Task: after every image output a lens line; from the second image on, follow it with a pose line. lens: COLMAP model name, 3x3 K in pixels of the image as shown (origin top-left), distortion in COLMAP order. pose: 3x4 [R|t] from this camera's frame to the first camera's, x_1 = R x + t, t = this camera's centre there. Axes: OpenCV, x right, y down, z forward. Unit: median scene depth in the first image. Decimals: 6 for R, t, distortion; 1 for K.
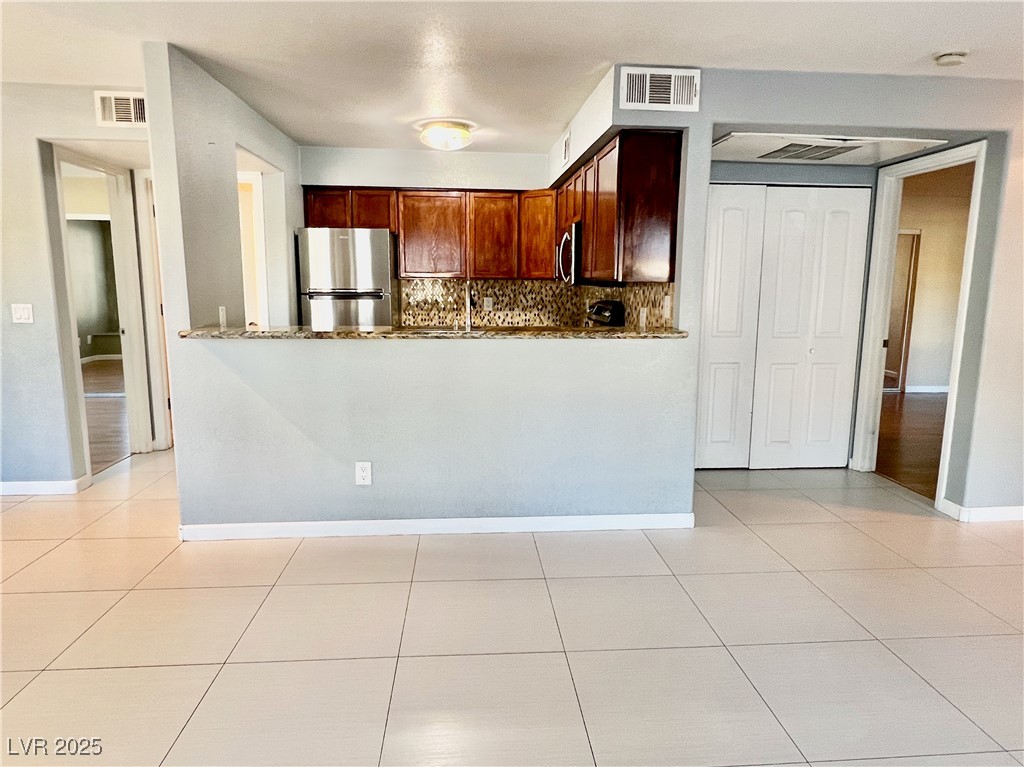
lens RADIAL K [[622.4, 0, 511.4], [0, 622.4, 380.8], [0, 0, 1]] dist [0.000262, -0.000679]
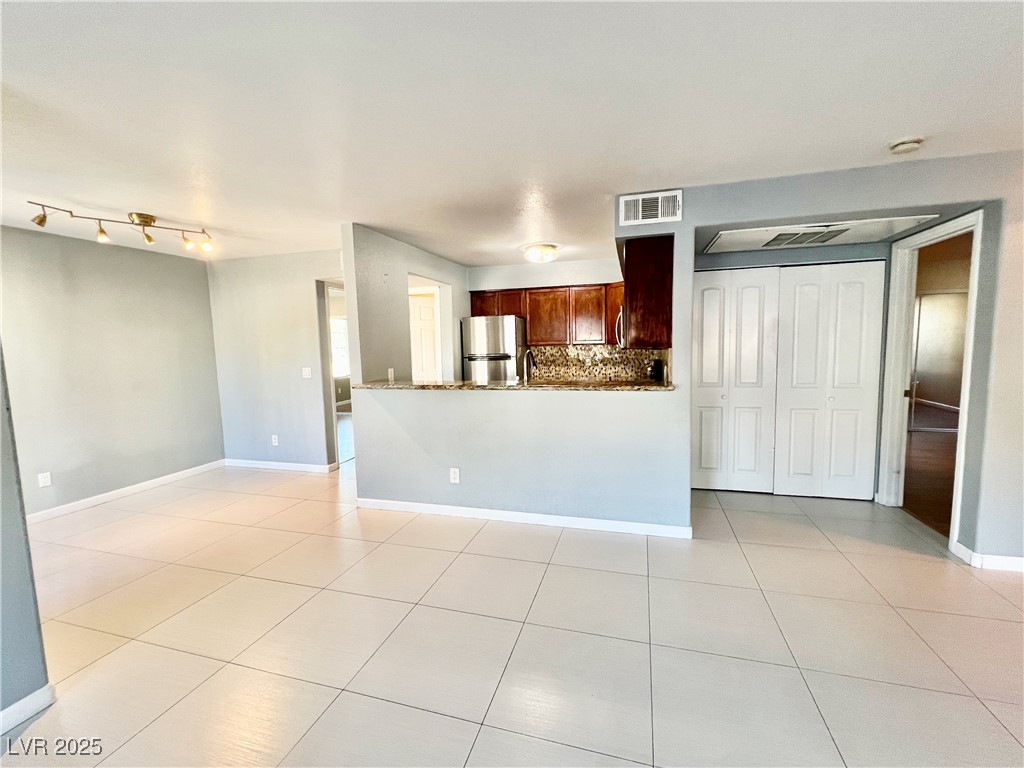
lens RADIAL K [[412.5, 0, 516.7], [0, 412.5, 382.9], [0, 0, 1]] dist [-0.000403, -0.000143]
pose [[0.939554, 0.002506, -0.342392, 0.207208], [-0.023267, 0.998129, -0.056541, -0.022018], [0.341609, 0.061090, 0.937855, 0.058504]]
